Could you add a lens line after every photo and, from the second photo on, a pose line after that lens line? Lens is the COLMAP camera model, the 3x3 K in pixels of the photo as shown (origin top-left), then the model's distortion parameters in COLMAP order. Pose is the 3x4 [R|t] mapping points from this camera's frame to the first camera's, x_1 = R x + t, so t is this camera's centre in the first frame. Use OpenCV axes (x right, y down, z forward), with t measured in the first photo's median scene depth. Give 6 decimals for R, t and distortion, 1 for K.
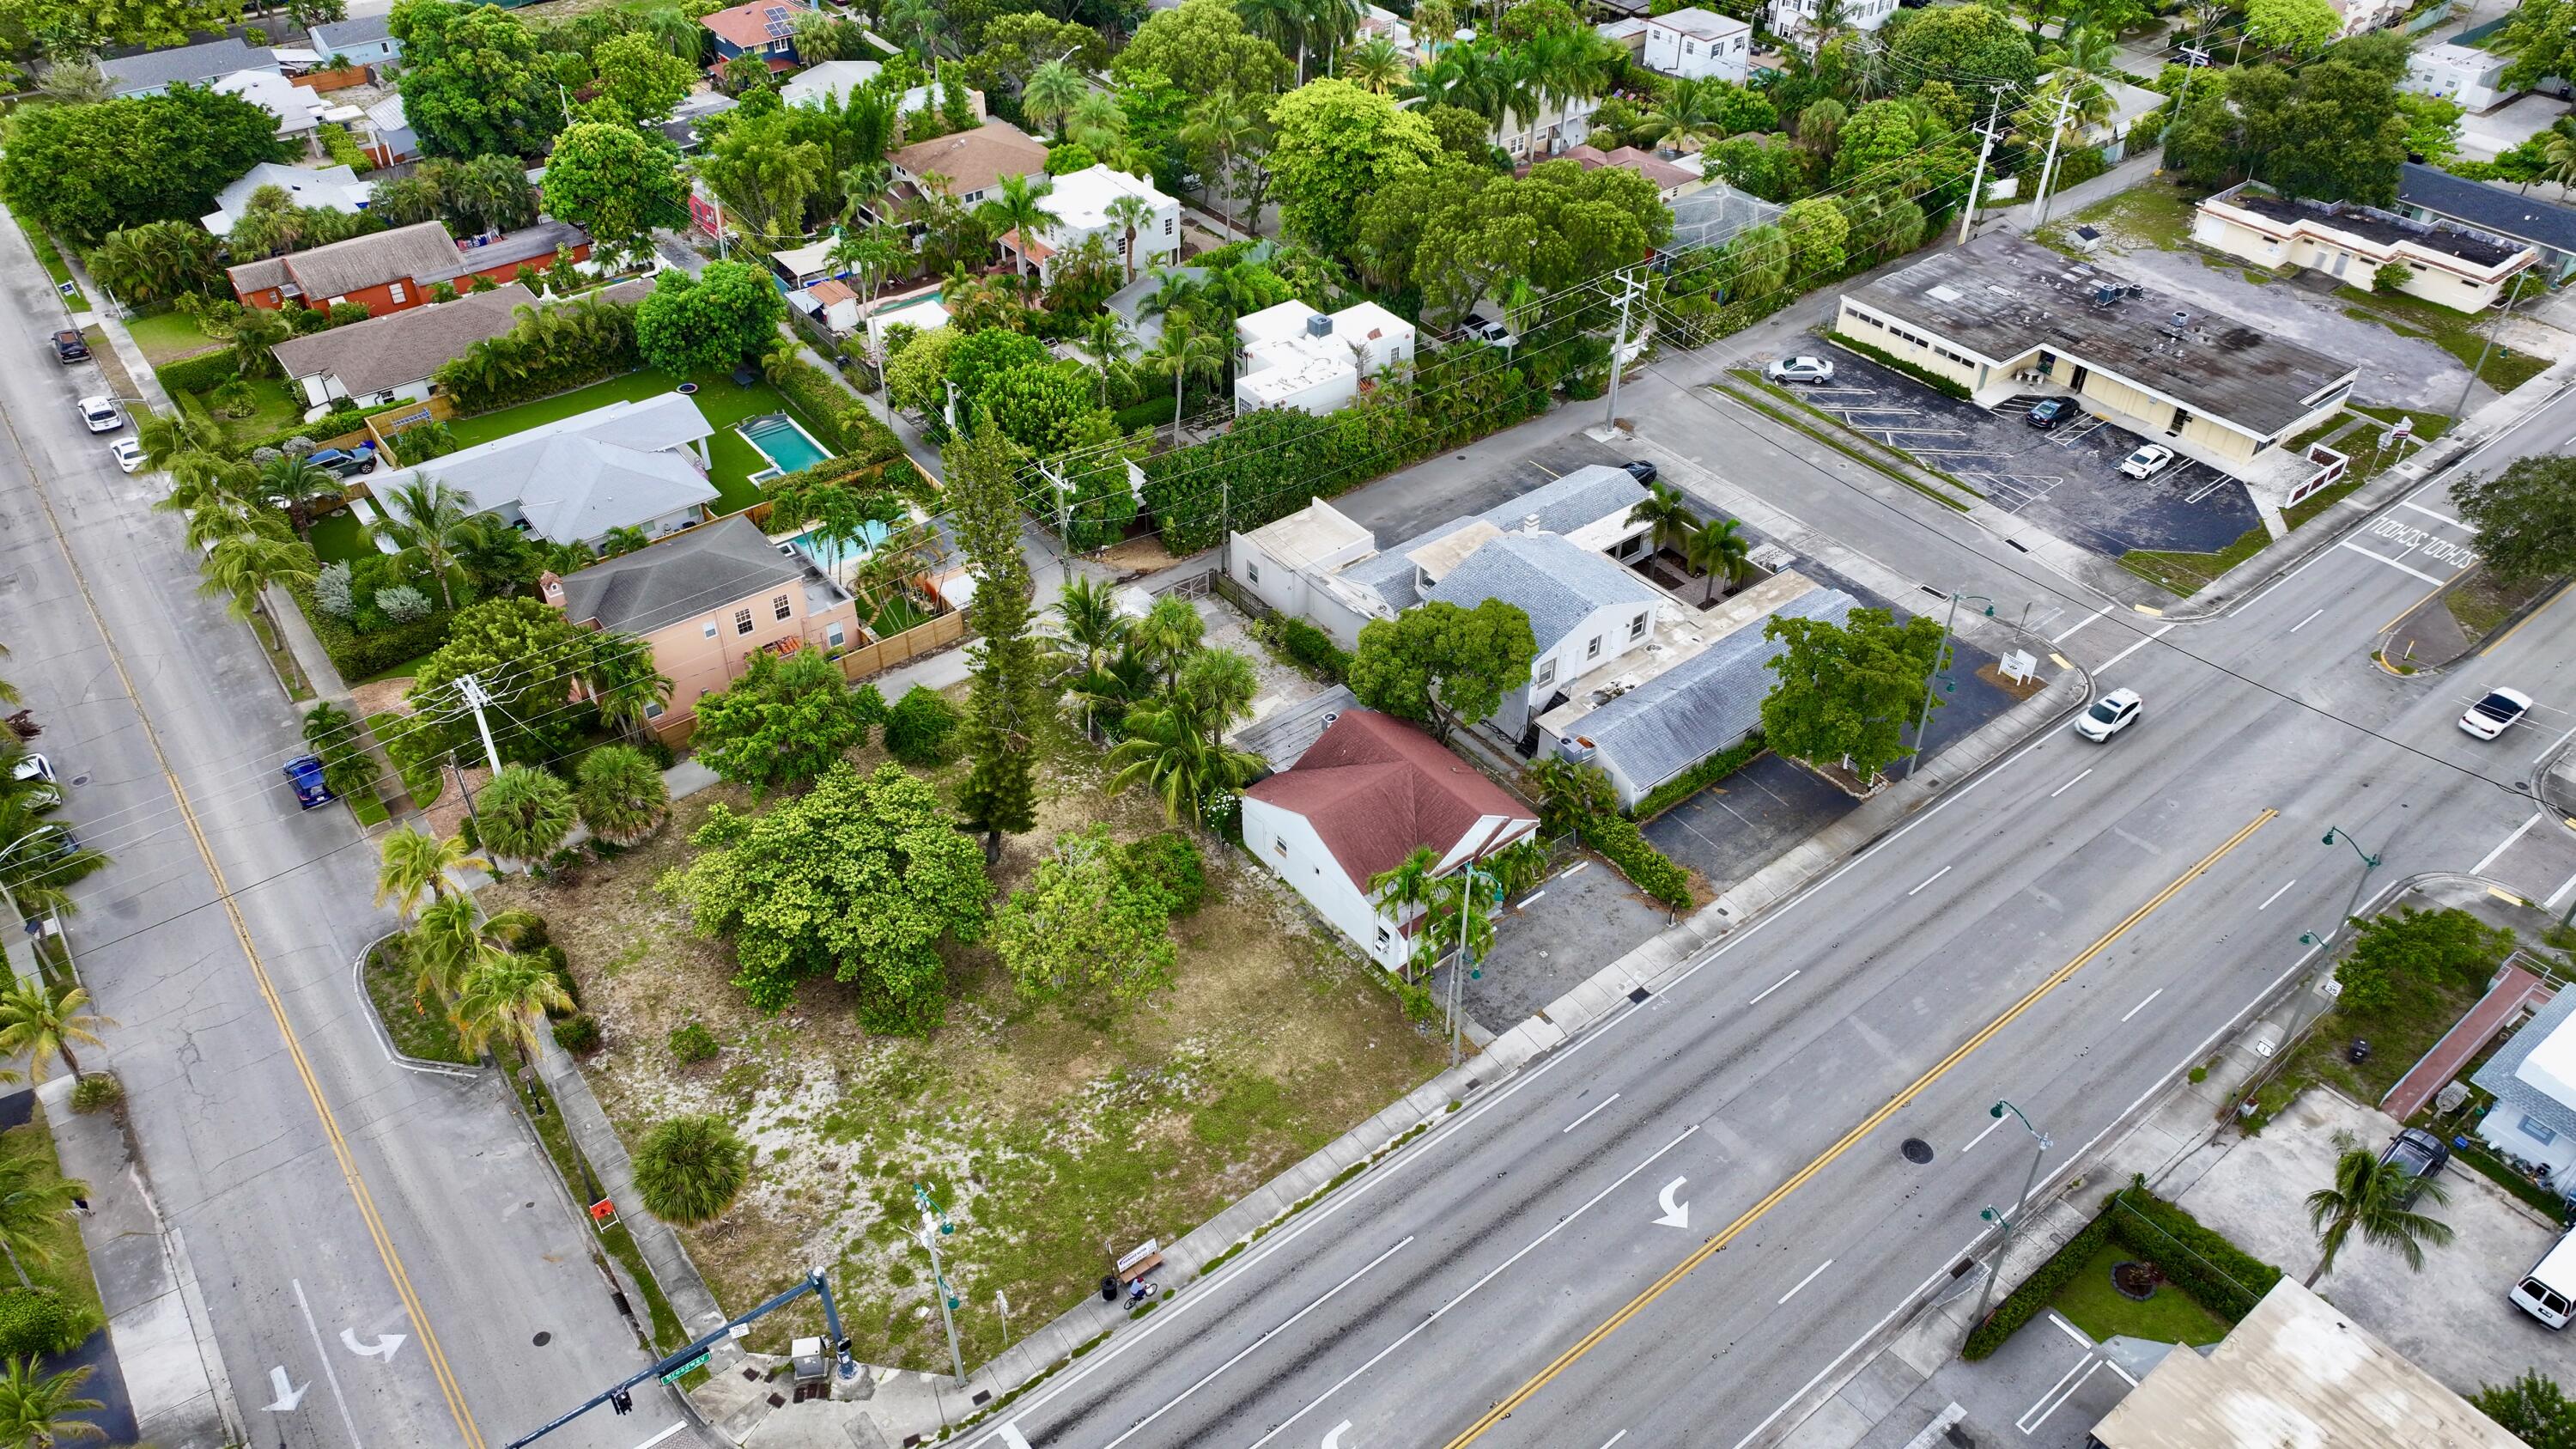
lens RADIAL K [[1801.4, 0, 1300.4], [0, 1801.4, 718.6], [0, 0, 1]] dist [0.005924, 0.005312]
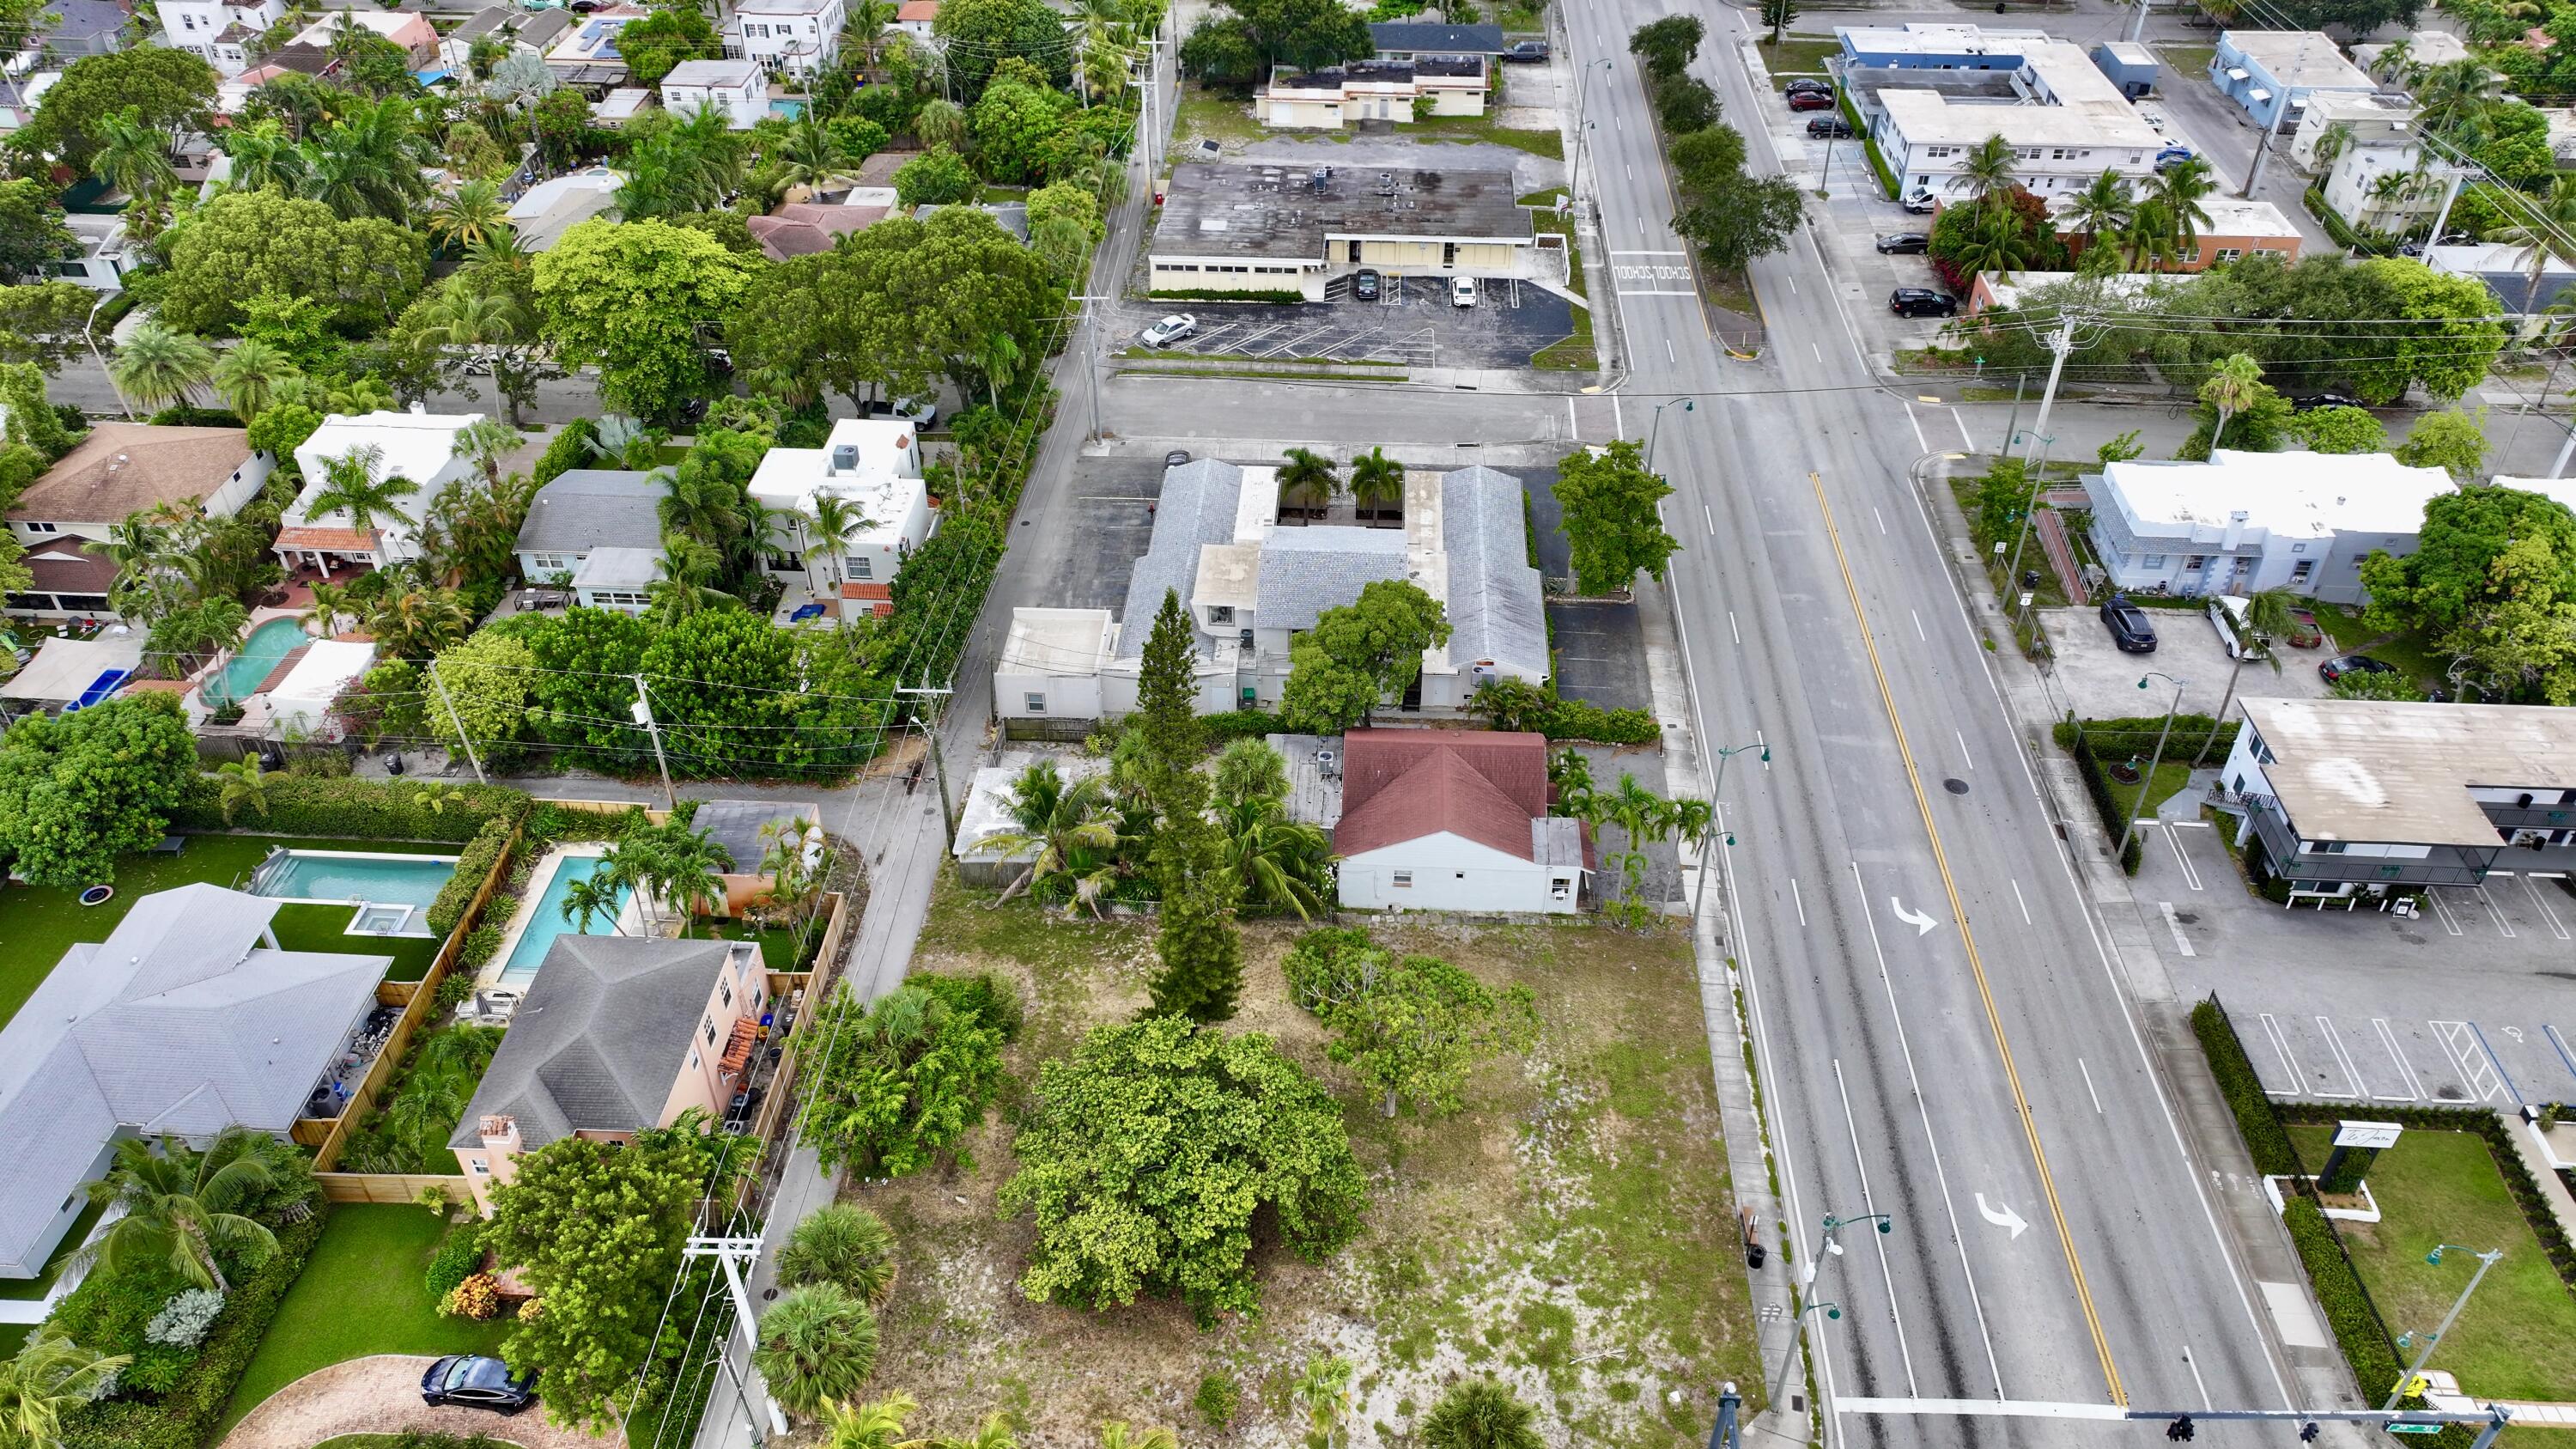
lens RADIAL K [[1801.4, 0, 1300.4], [0, 1801.4, 718.6], [0, 0, 1]] dist [0.005924, 0.005312]
pose [[0.657669, -0.471412, 0.587573, -0.570093], [0.470439, 0.866214, 0.168406, -0.193927], [-0.588353, 0.165662, 0.791453, 0.212452]]
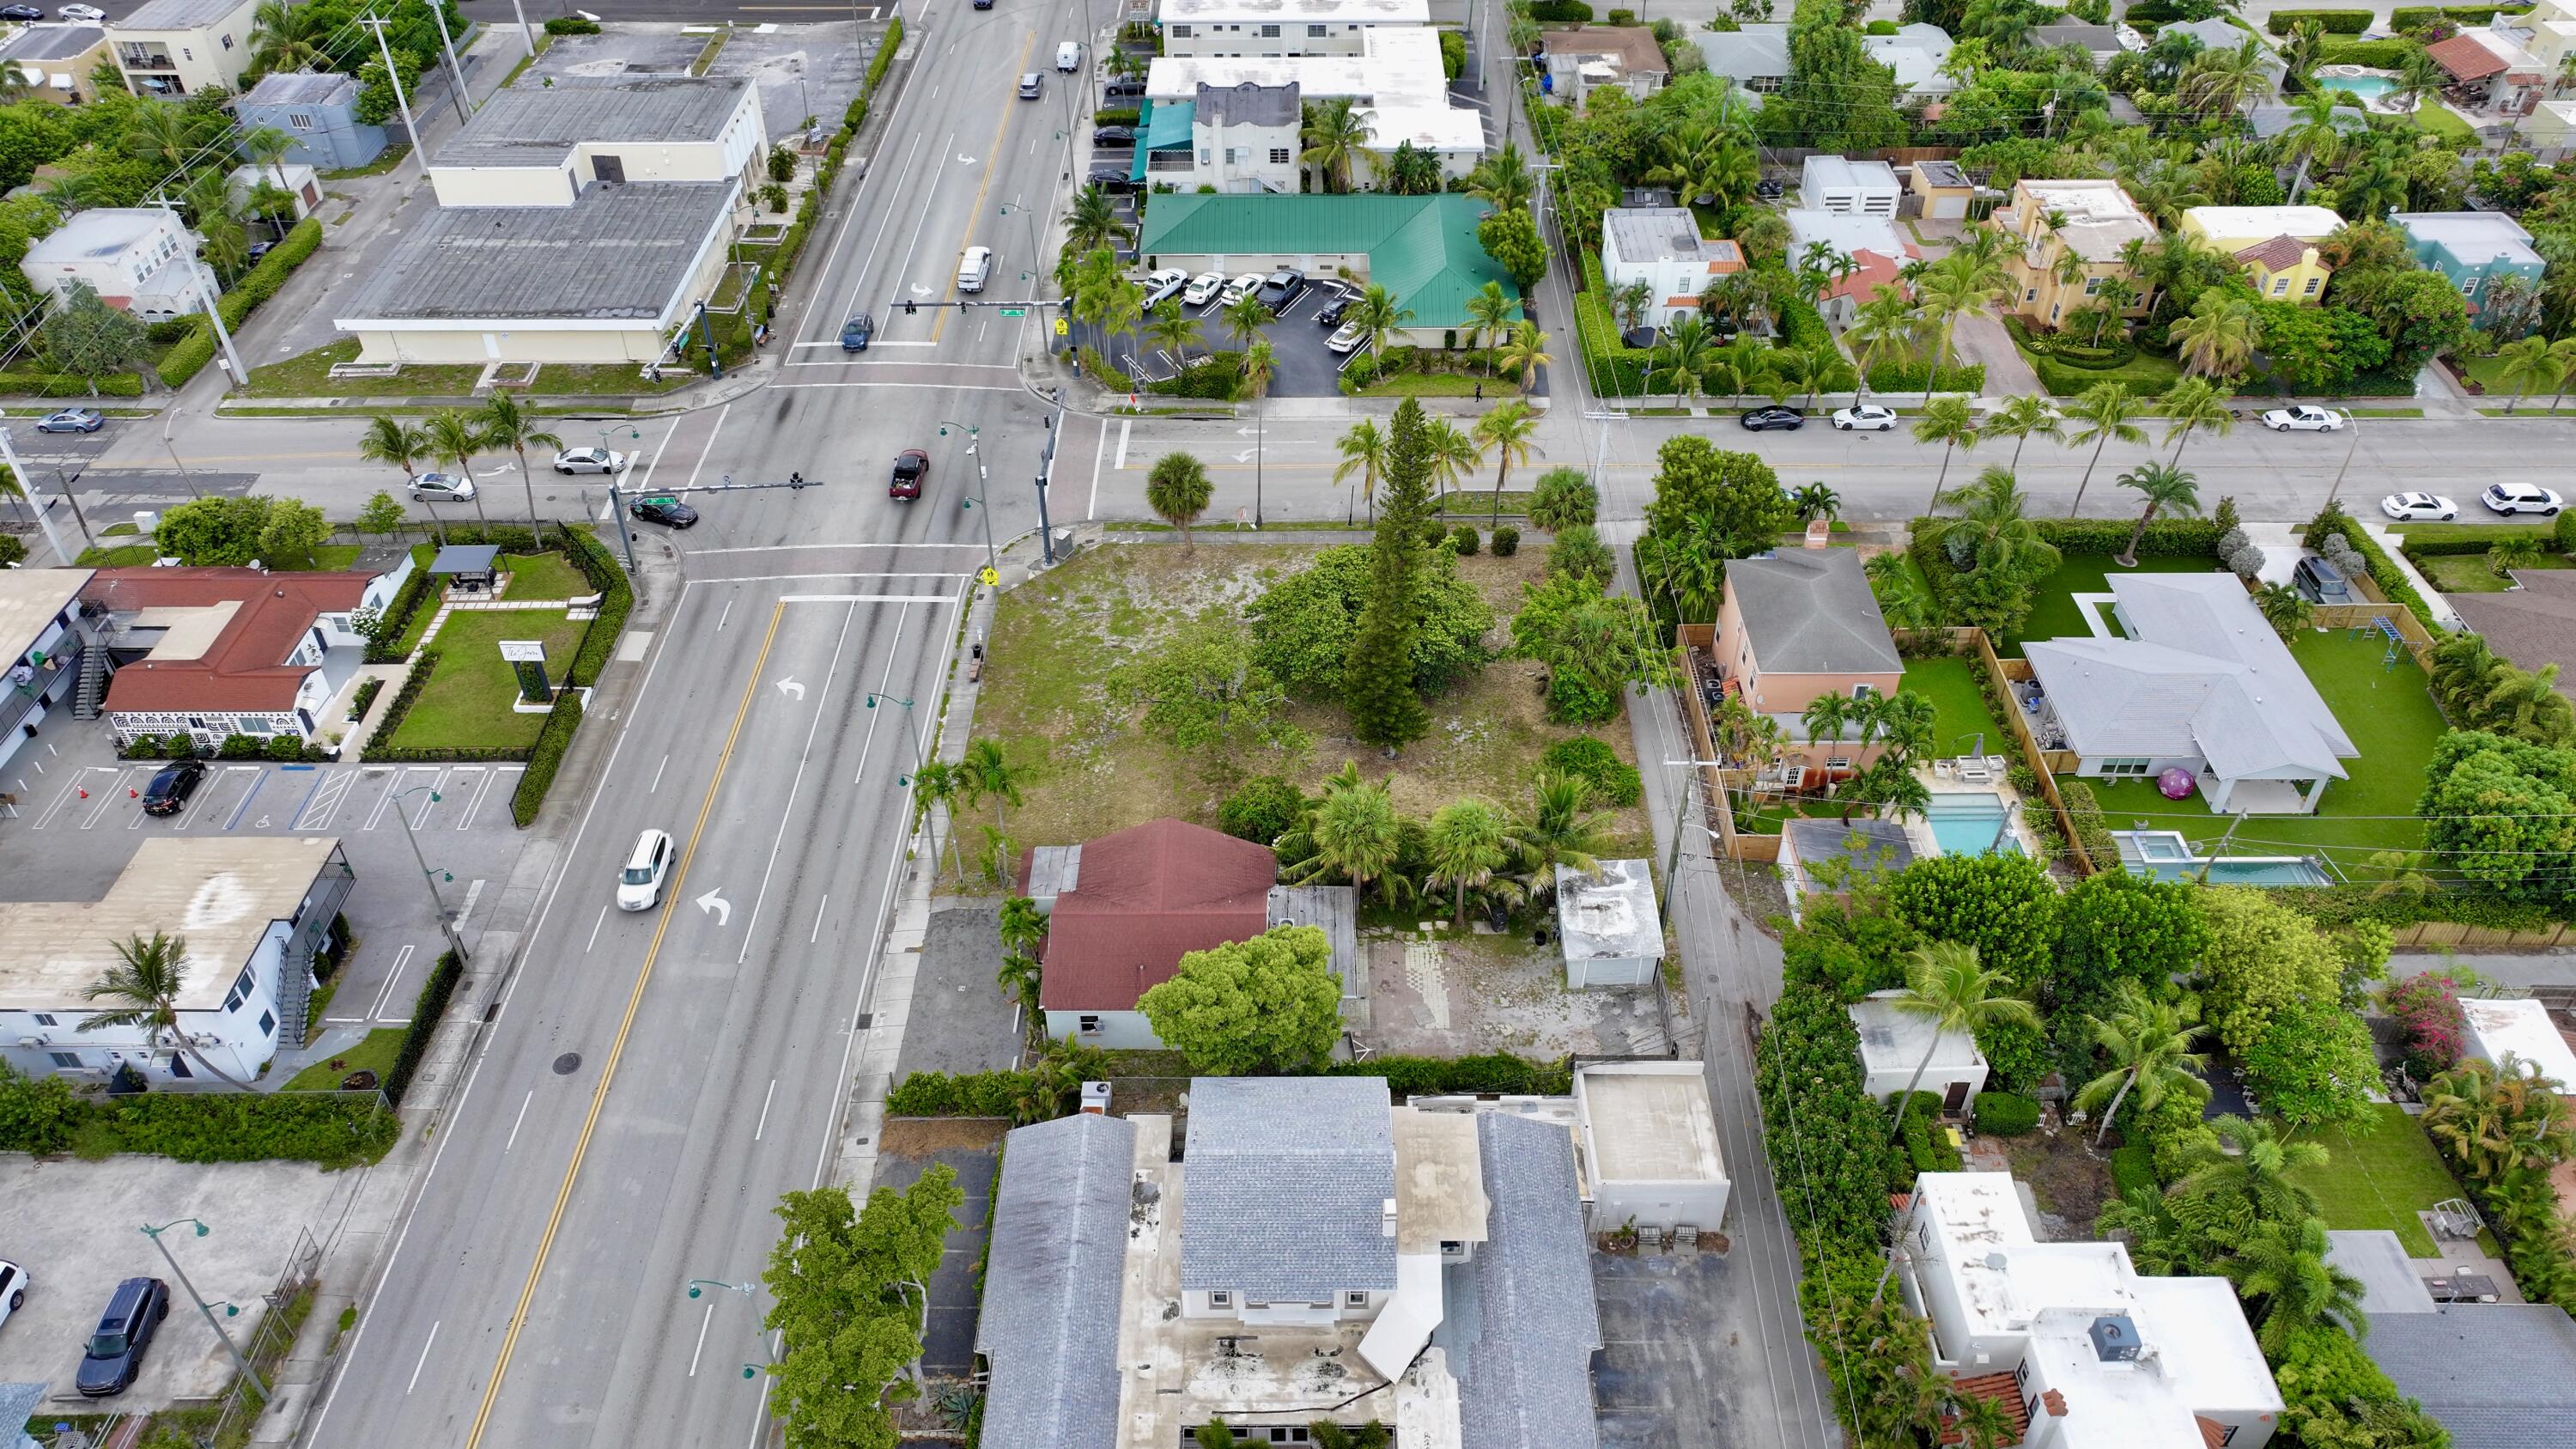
lens RADIAL K [[1801.4, 0, 1300.4], [0, 1801.4, 718.6], [0, 0, 1]] dist [0.005924, 0.005312]
pose [[-0.616806, 0.506436, -0.602555, 0.518275], [-0.490096, 0.351921, 0.797470, -0.782120], [0.615919, 0.787194, 0.031135, 0.891223]]
